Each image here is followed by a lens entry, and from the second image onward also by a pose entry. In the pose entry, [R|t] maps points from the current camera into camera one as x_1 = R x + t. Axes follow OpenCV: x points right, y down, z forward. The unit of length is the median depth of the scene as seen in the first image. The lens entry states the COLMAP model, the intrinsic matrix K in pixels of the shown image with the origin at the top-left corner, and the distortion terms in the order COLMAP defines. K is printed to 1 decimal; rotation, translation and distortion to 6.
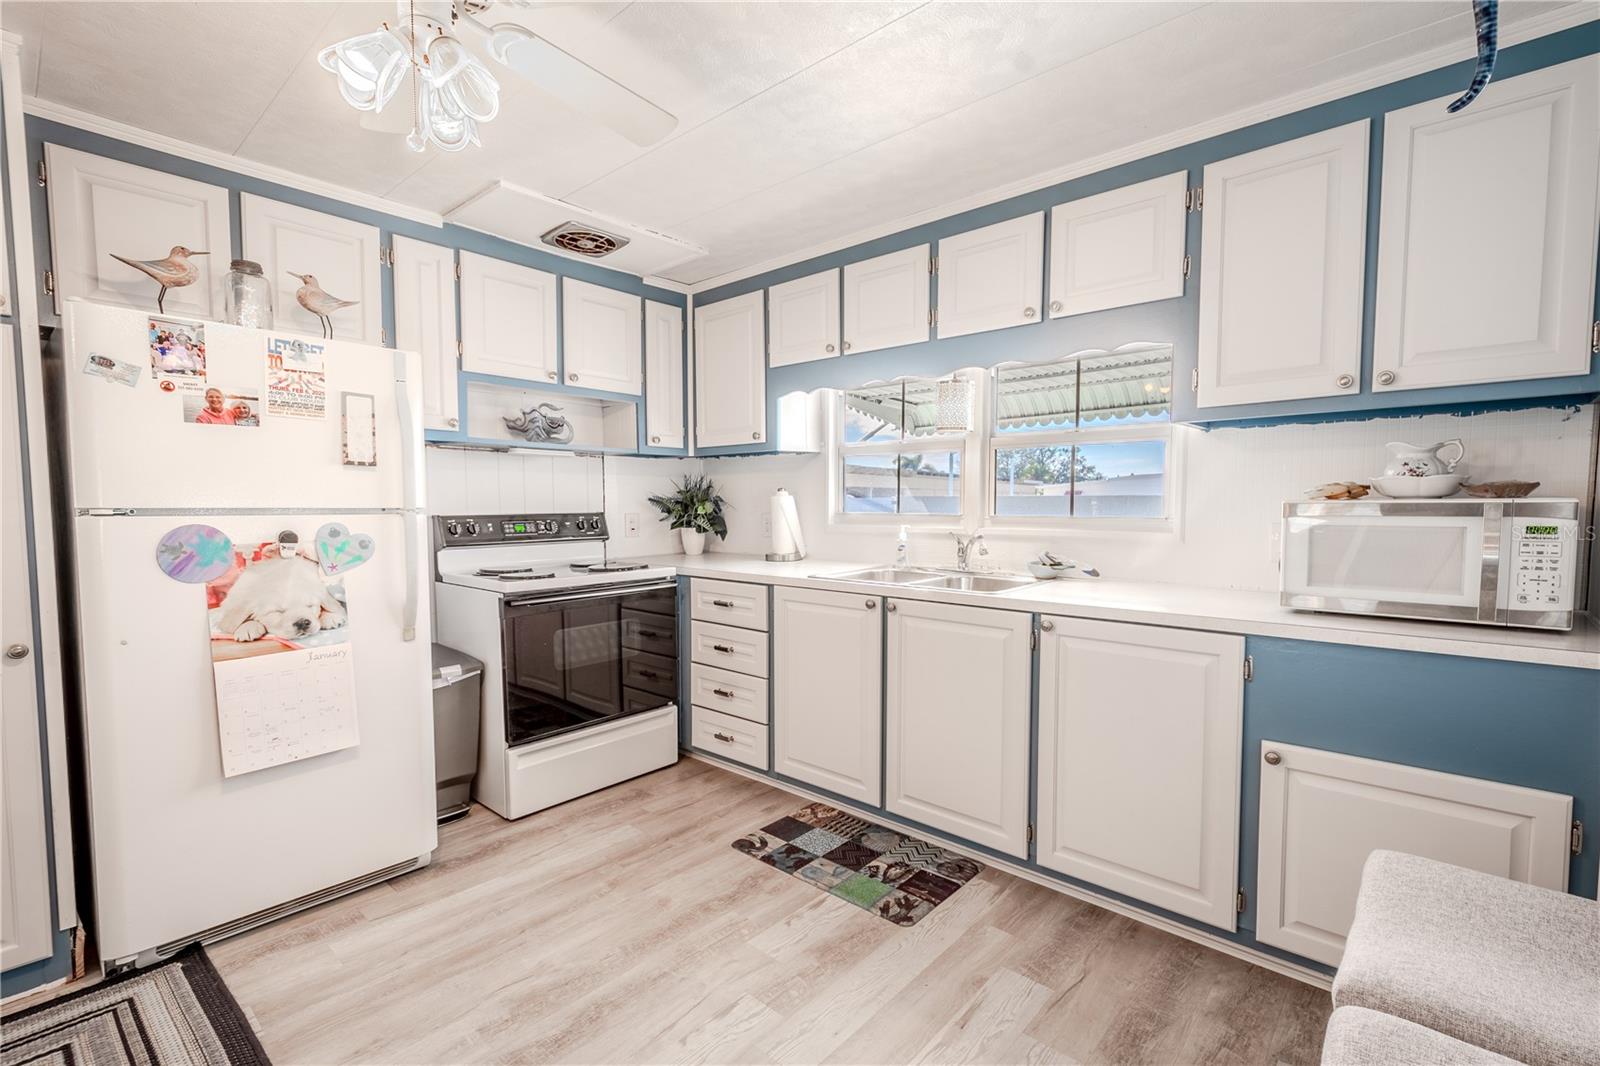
lens RADIAL K [[705.4, 0, 848.7], [0, 705.4, 548.6], [0, 0, 1]] dist [0.014117, -0.009167]
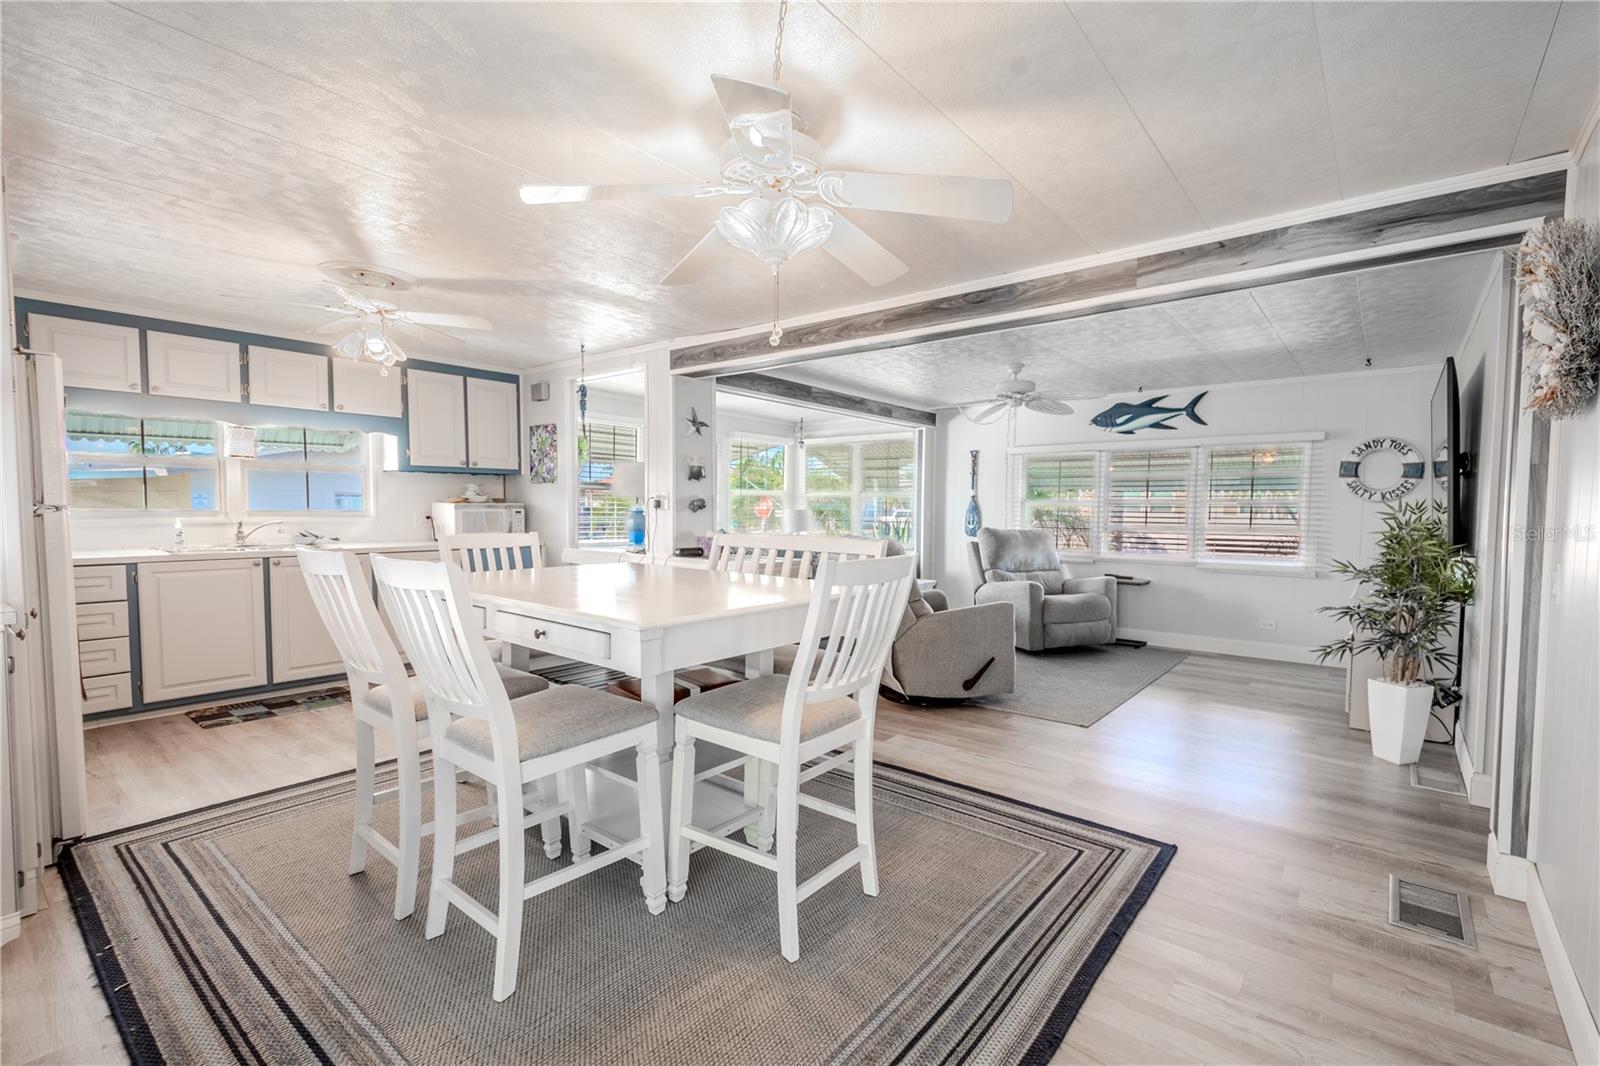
lens RADIAL K [[705.4, 0, 848.7], [0, 705.4, 548.6], [0, 0, 1]] dist [0.014117, -0.009167]
pose [[-0.044220, -0.060126, 0.997211, -1.507828], [0.057199, 0.996397, 0.062613, 0.016903], [-0.997383, 0.059808, -0.040621, -0.290047]]
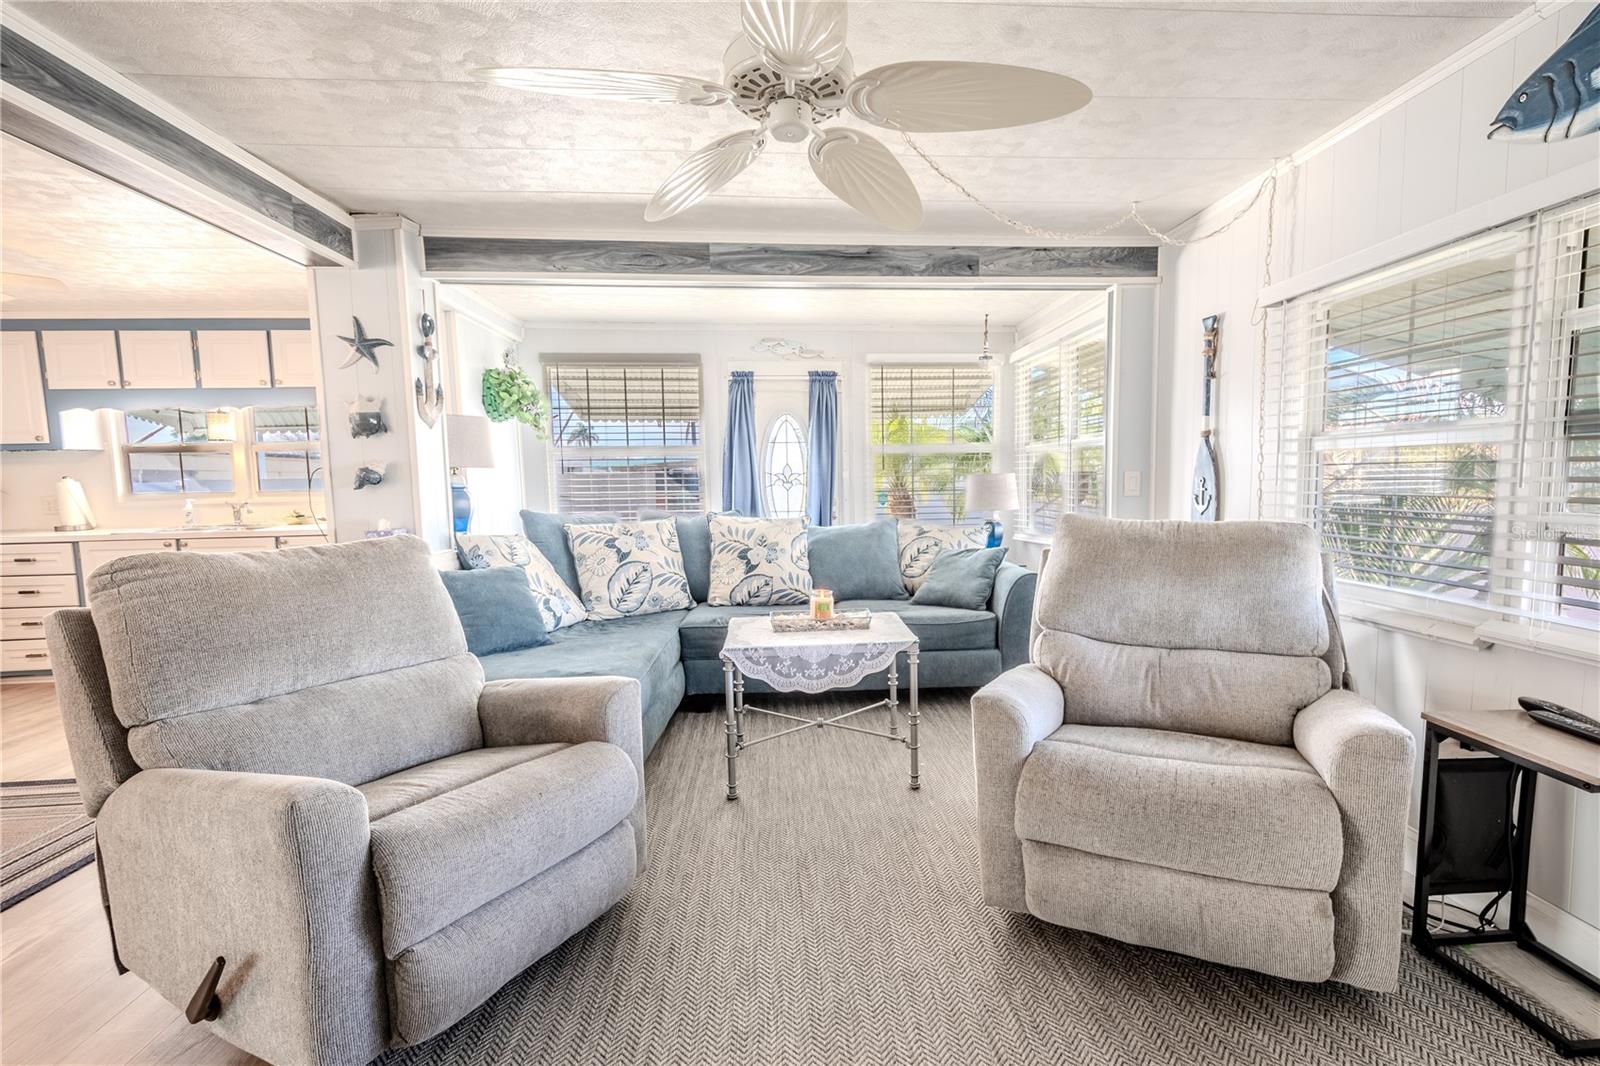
lens RADIAL K [[749.5, 0, 845.0], [0, 749.5, 543.1], [0, 0, 1]] dist [0.013881, -0.007222]
pose [[0.705943, -0.079570, 0.703785, -0.084354], [0.067666, 0.996701, 0.044814, 0.092172], [-0.705029, 0.015986, 0.708998, -1.281551]]
